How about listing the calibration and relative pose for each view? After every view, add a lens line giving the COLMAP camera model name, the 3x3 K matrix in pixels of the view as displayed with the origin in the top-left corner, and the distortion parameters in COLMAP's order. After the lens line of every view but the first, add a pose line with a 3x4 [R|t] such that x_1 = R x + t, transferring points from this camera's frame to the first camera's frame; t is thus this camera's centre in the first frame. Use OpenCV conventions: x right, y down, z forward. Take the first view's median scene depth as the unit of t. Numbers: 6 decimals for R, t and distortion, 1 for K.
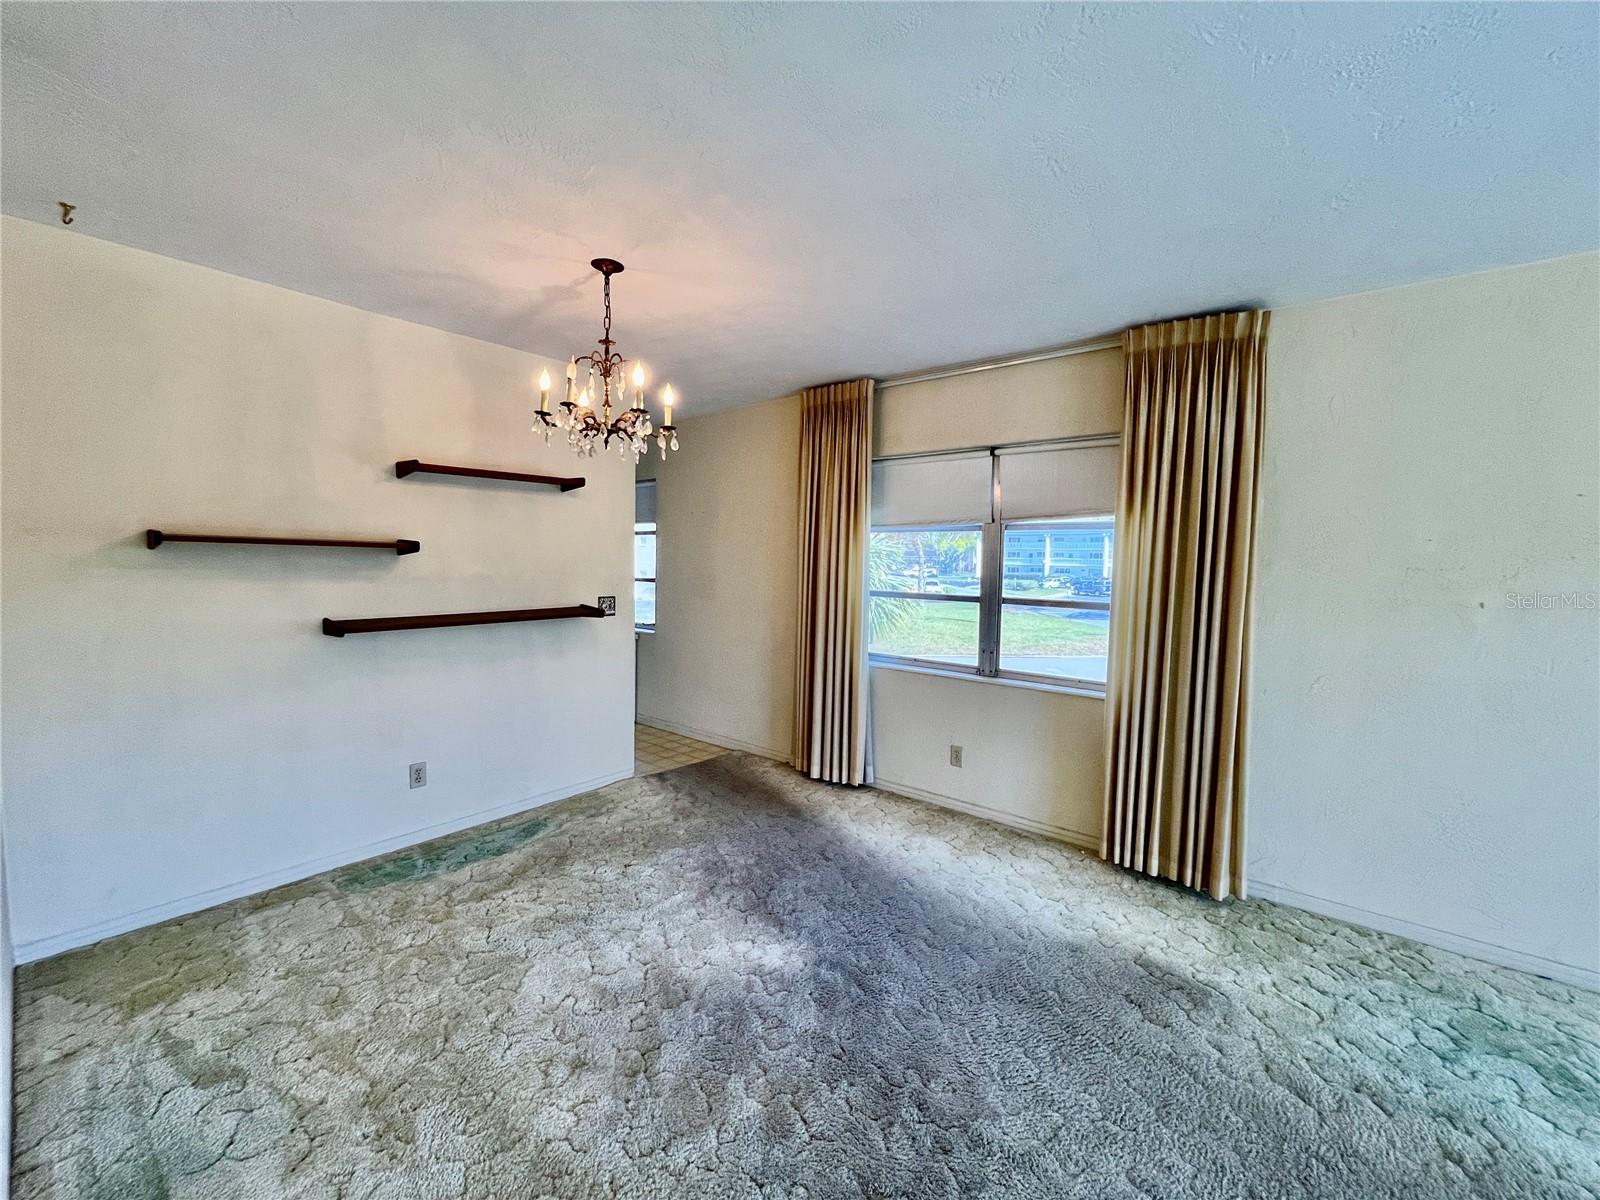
lens RADIAL K [[645.0, 0, 792.8], [0, 645.0, 598.7], [0, 0, 1]] dist [-0.001850, -0.000311]
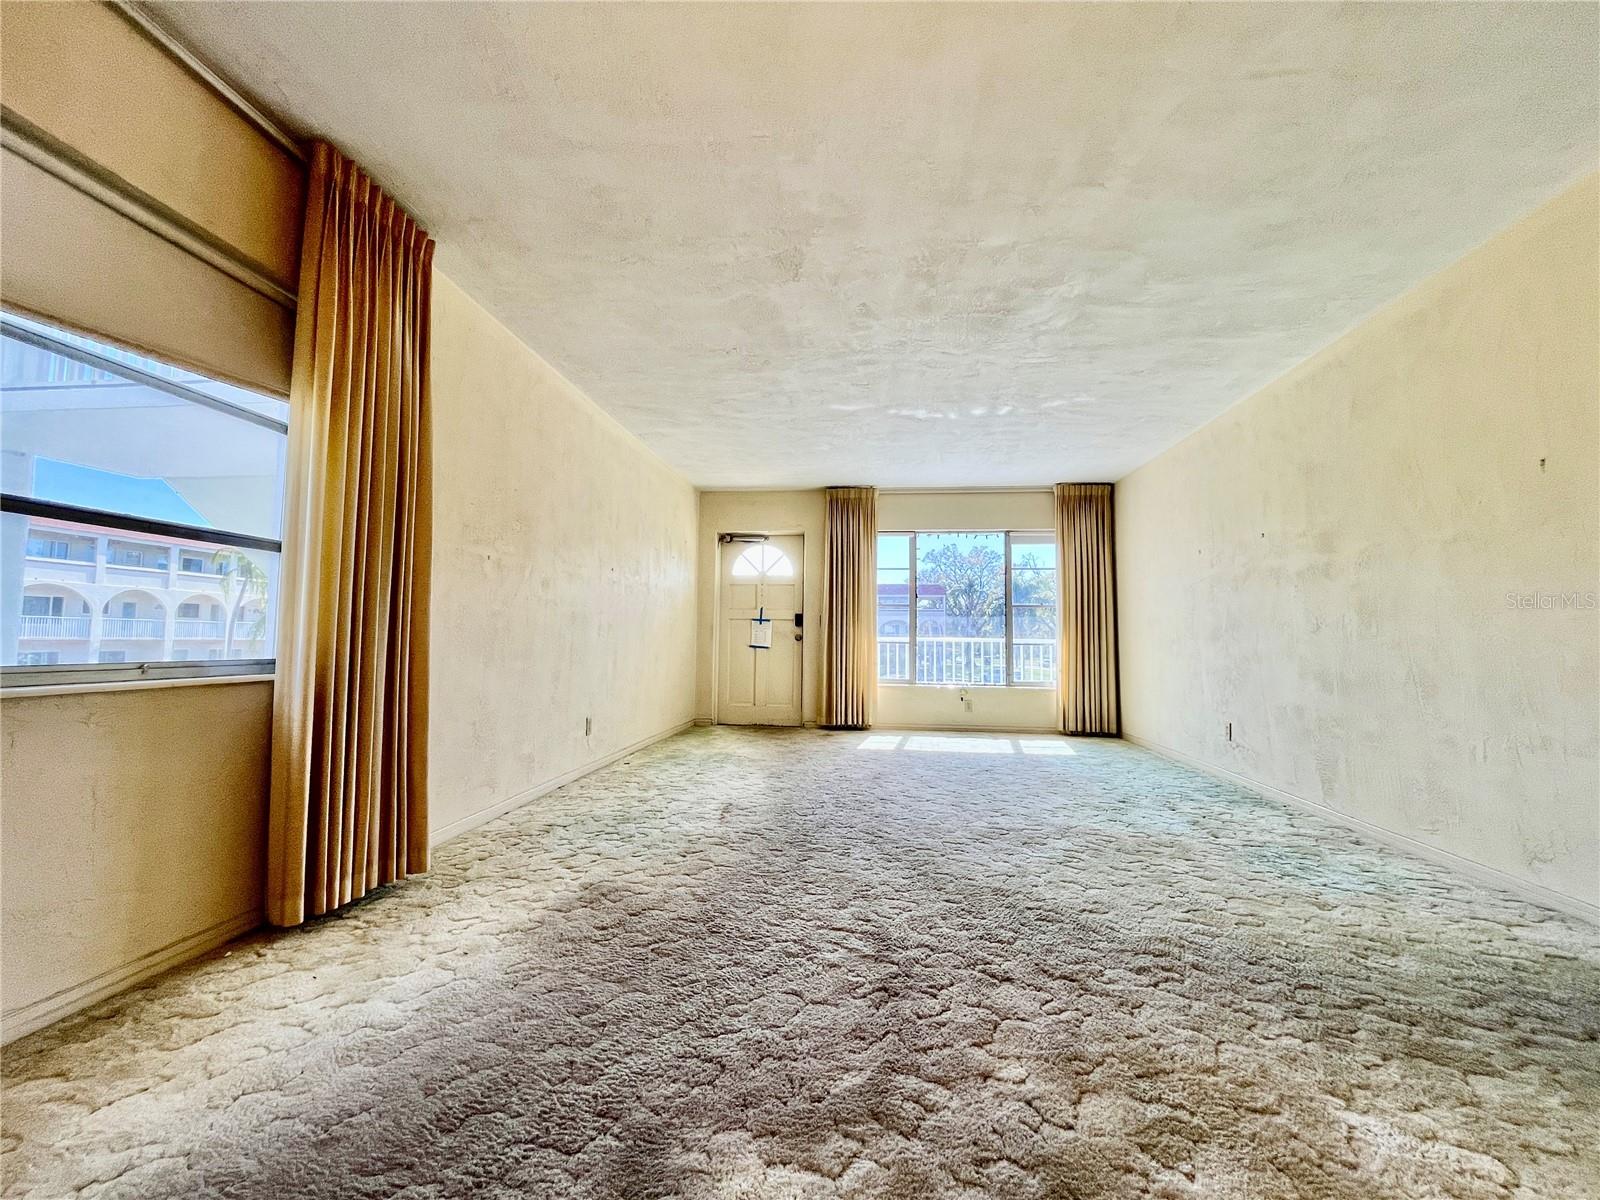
lens RADIAL K [[645.0, 0, 792.8], [0, 645.0, 598.7], [0, 0, 1]] dist [-0.001850, -0.000311]
pose [[-0.536119, 0.023154, 0.843825, -0.406459], [0.027271, 0.999577, -0.010101, 0.123516], [-0.843702, 0.017596, -0.536524, 1.137966]]
